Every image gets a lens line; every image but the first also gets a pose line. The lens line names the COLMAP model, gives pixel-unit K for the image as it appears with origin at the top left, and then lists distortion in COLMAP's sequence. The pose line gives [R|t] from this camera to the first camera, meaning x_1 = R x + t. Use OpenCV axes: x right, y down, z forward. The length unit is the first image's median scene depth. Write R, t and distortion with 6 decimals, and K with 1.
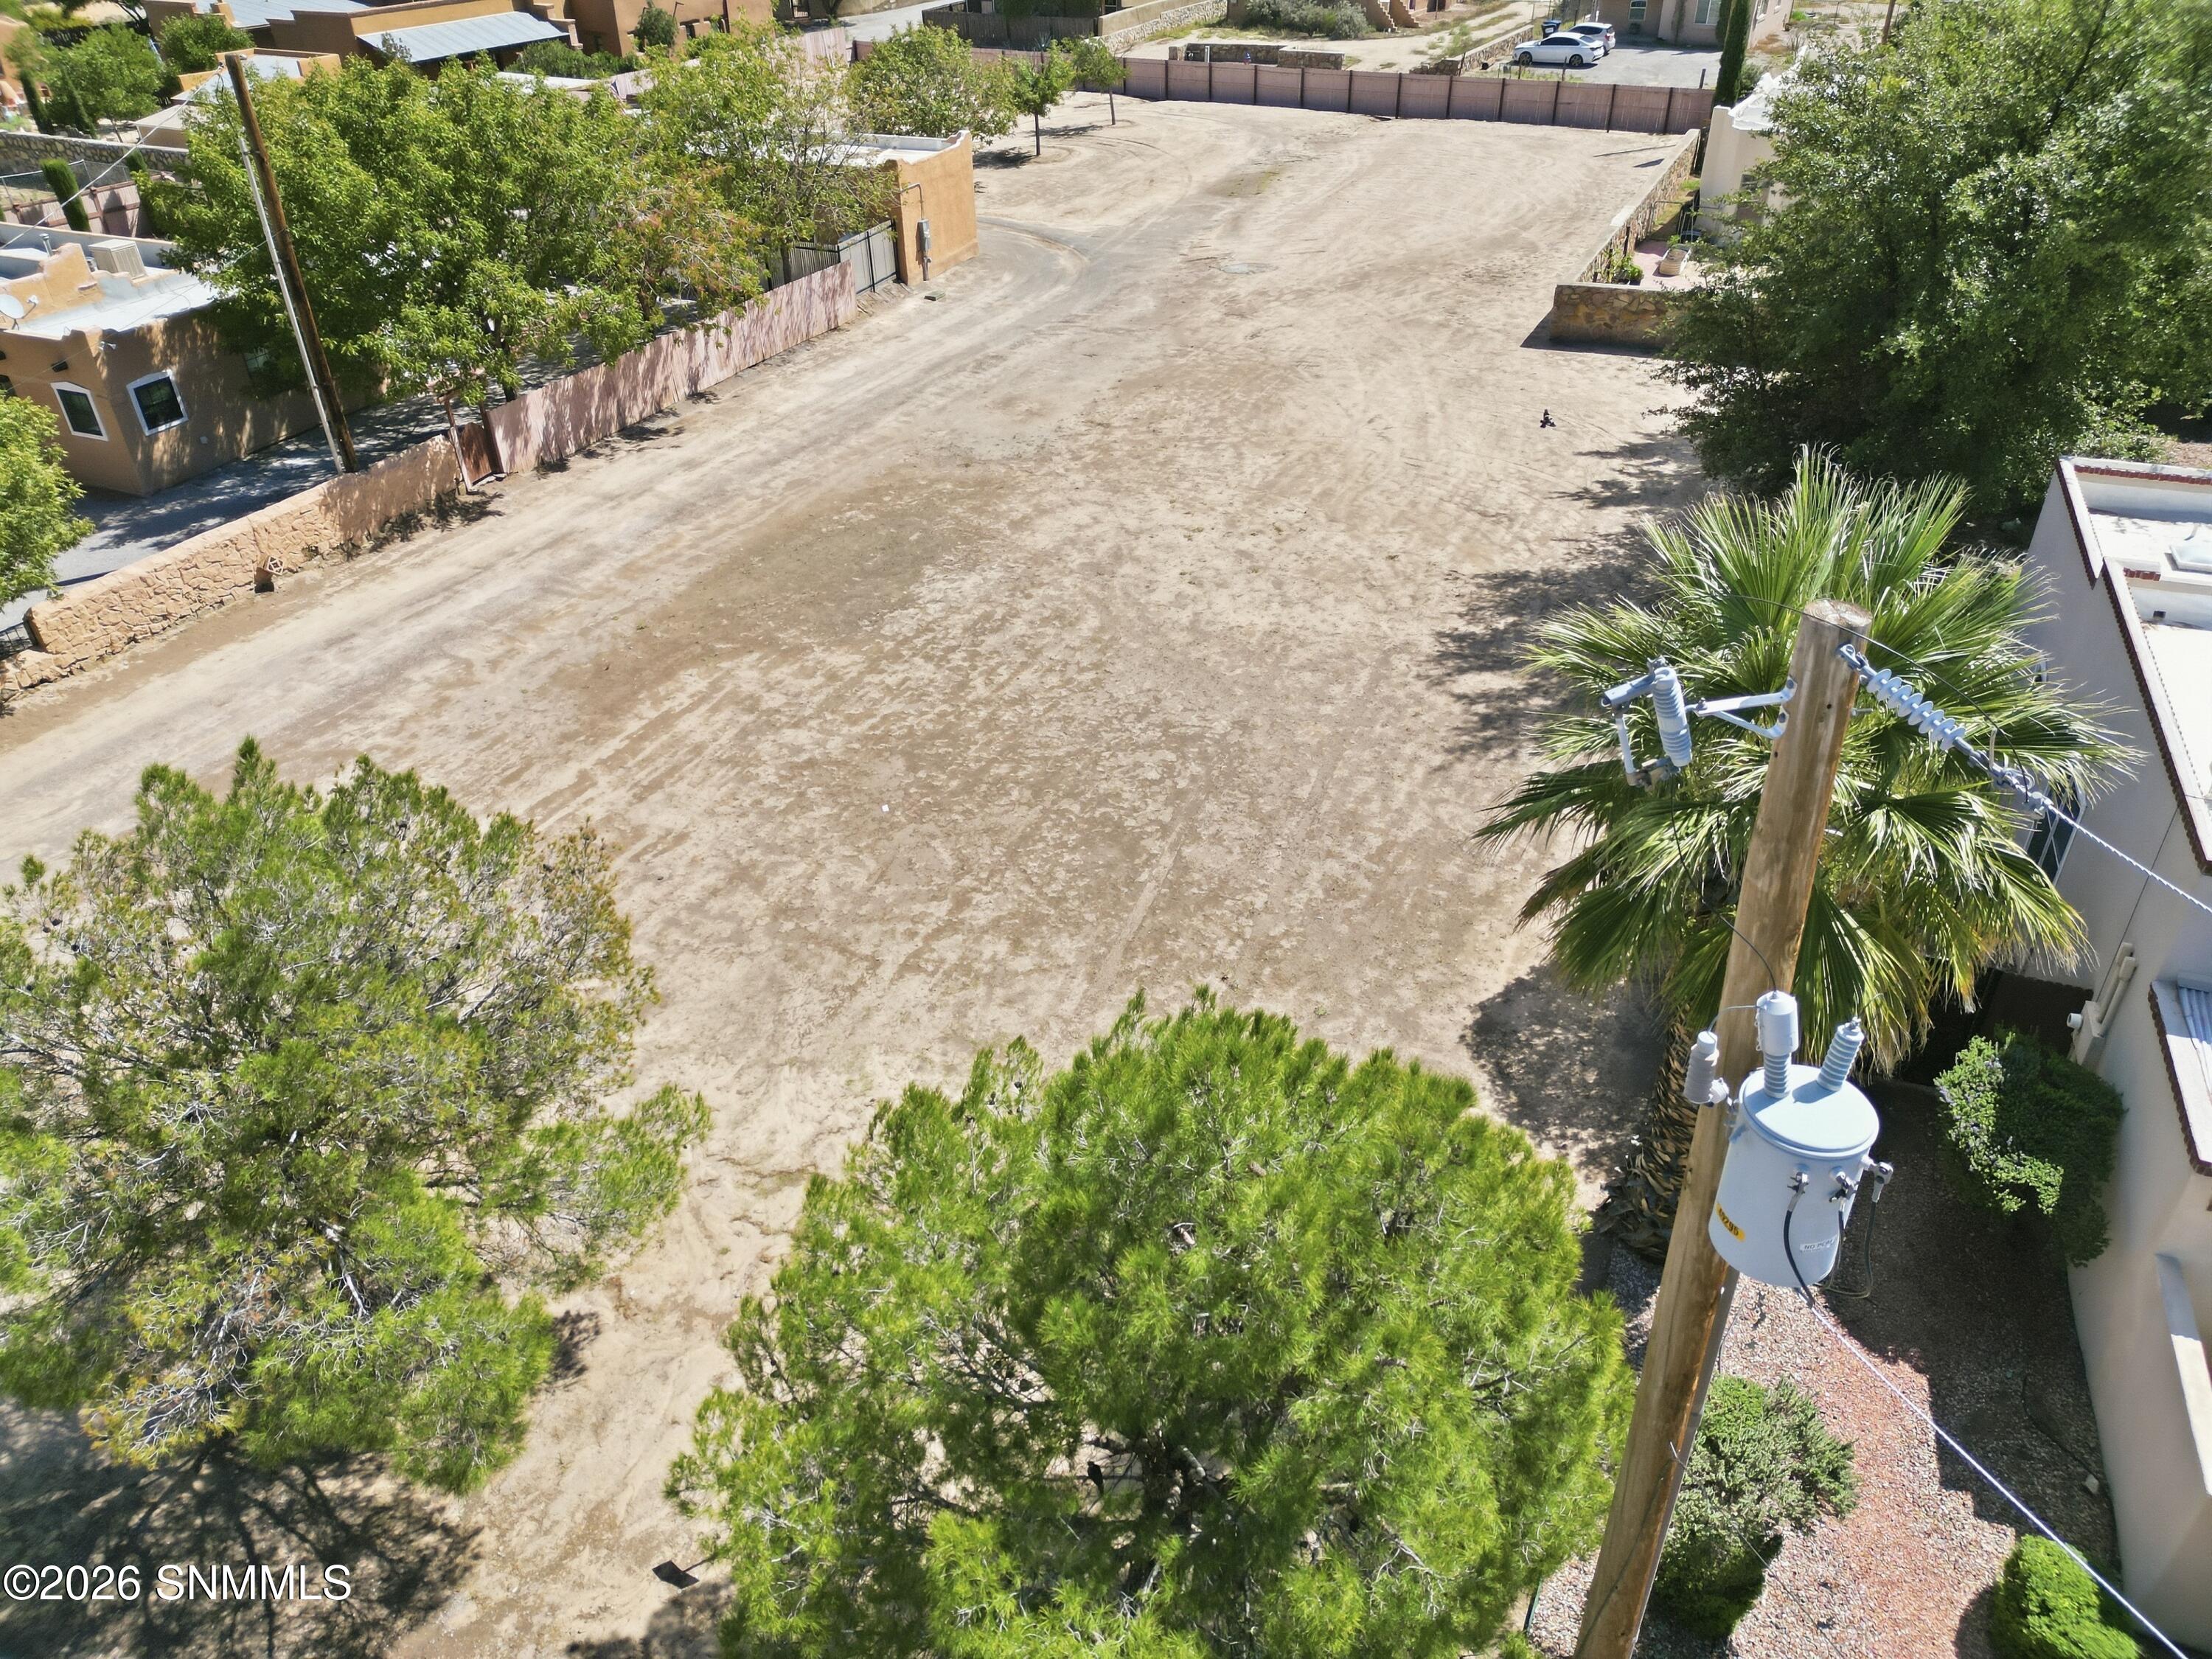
lens RADIAL K [[1538.3, 0, 1106.0], [0, 1538.3, 829.5], [0, 0, 1]] dist [0.084554, -0.087676]
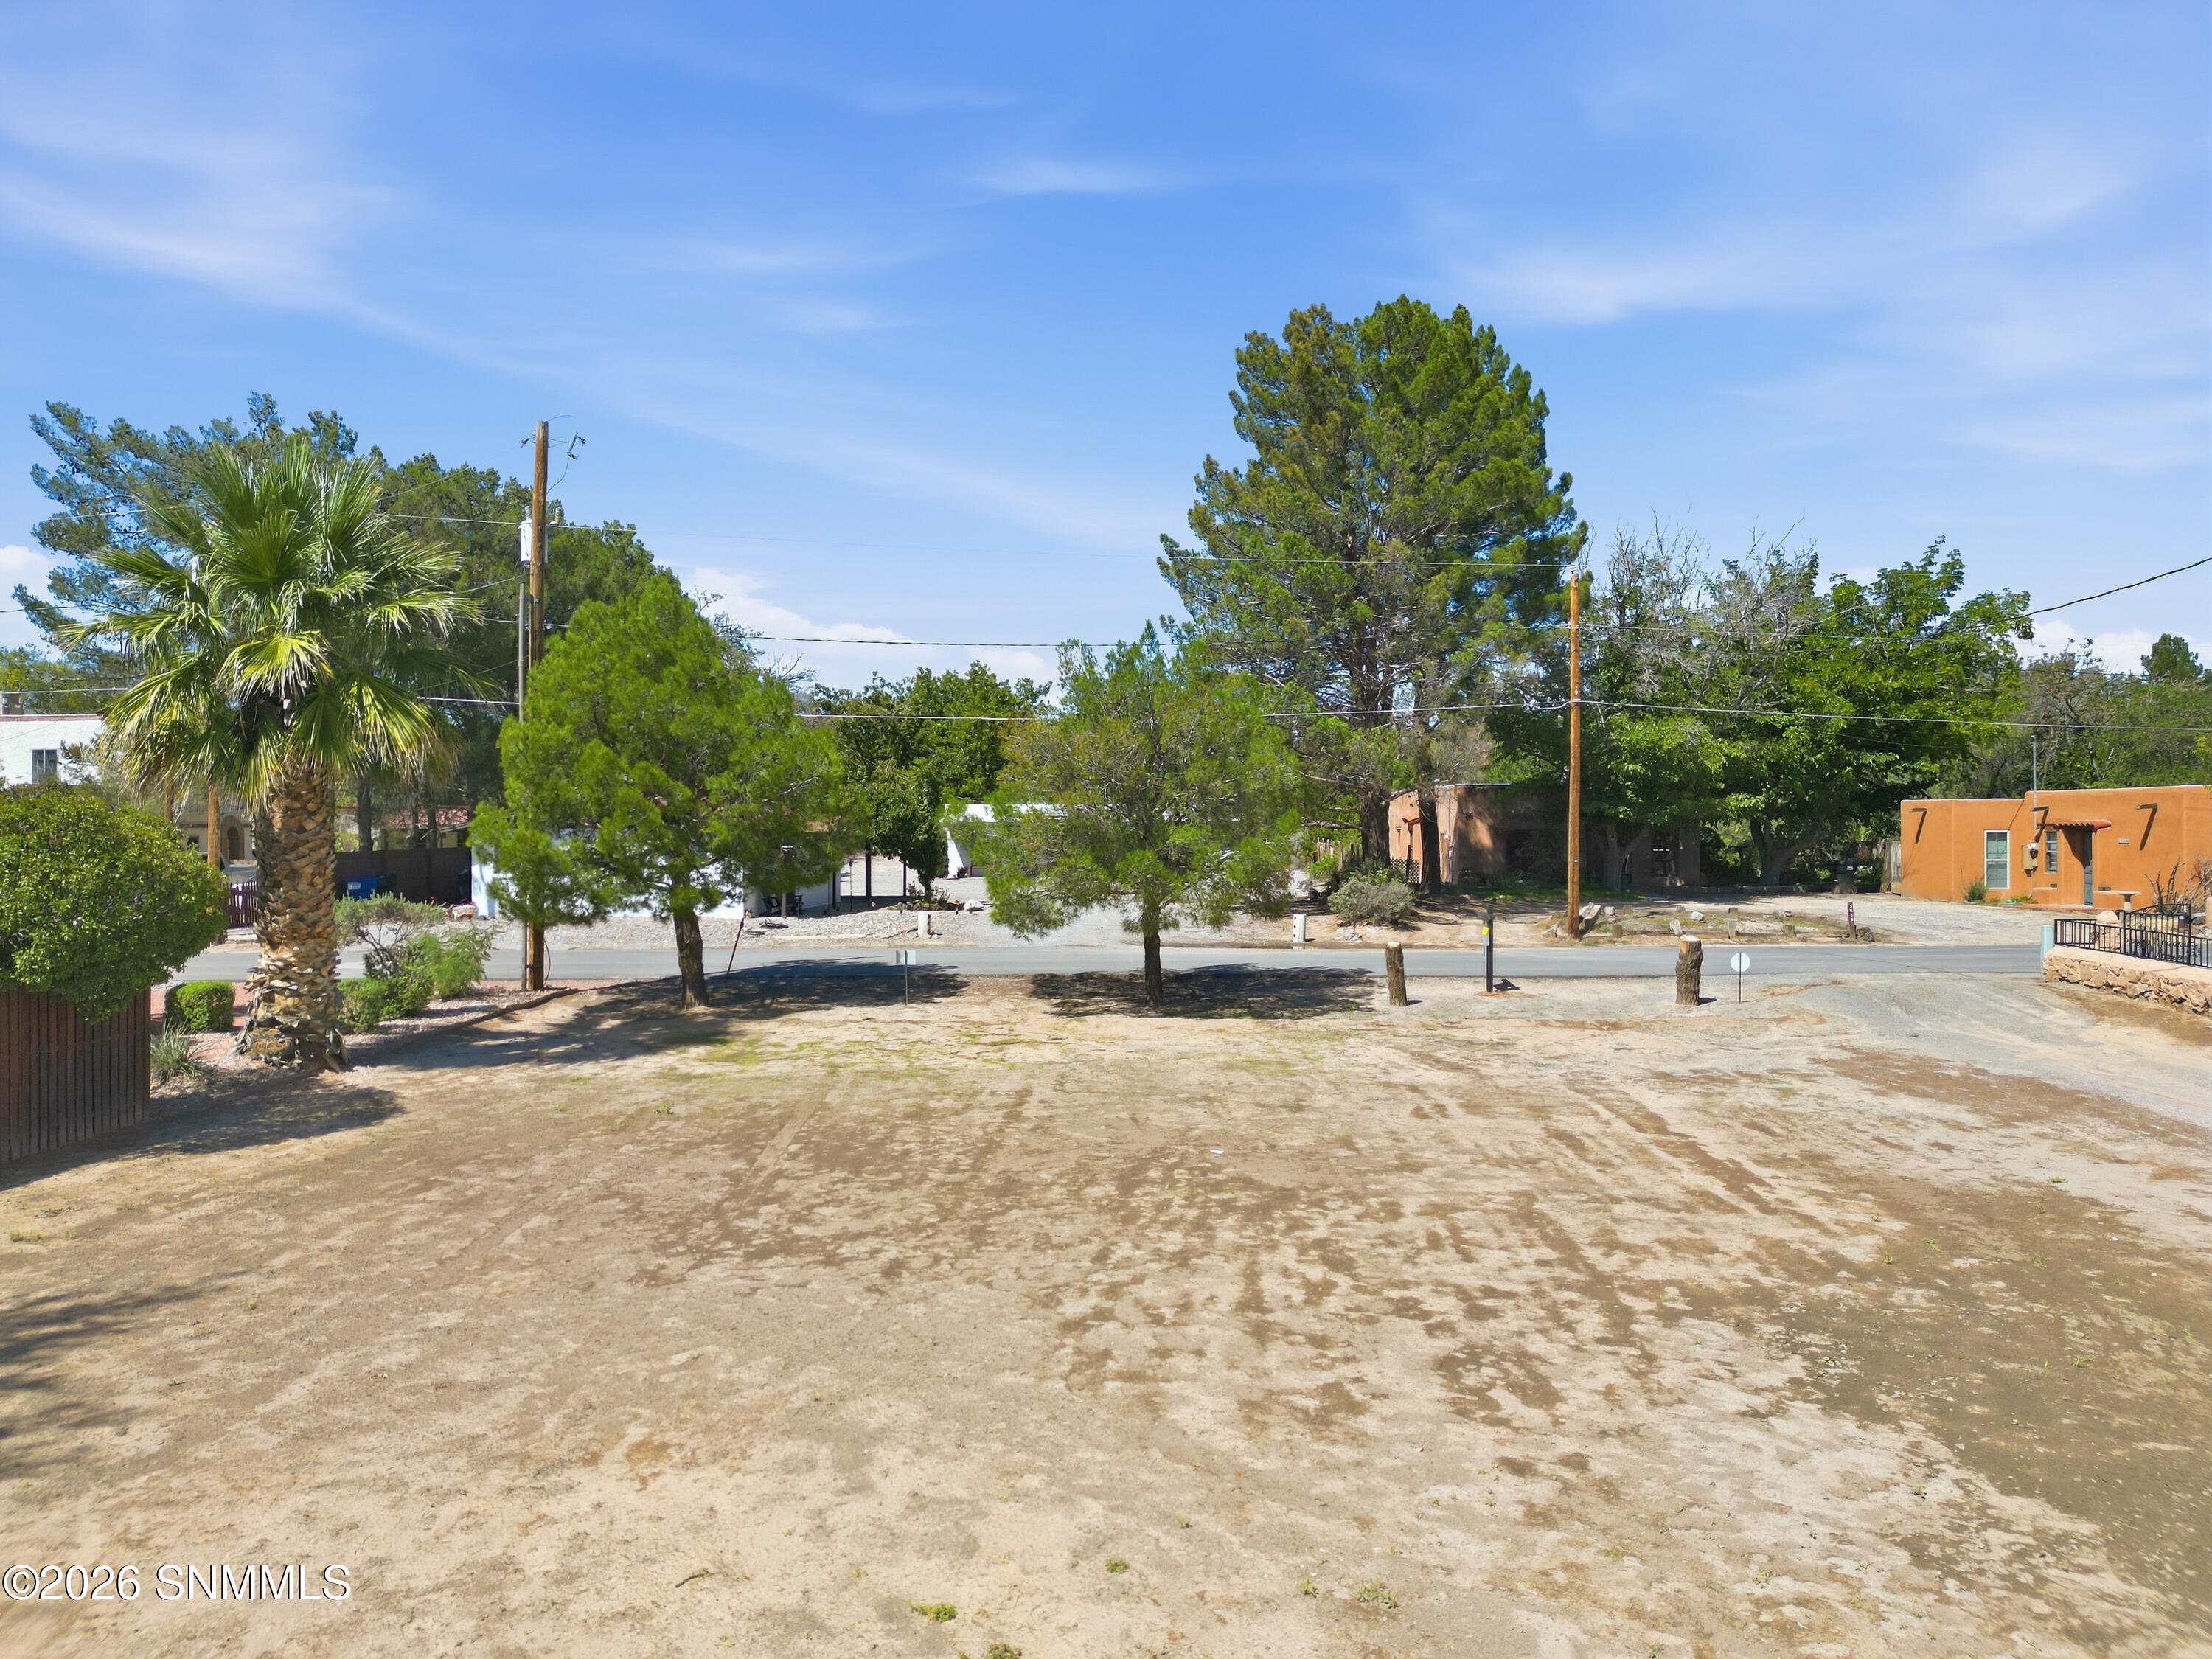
lens RADIAL K [[1538.3, 0, 1106.0], [0, 1538.3, 829.5], [0, 0, 1]] dist [0.084554, -0.087676]
pose [[-0.932413, 0.020317, -0.360824, 0.125678], [-0.182678, 0.834977, 0.519078, -0.421712], [0.311825, 0.549910, -0.774832, 1.284164]]
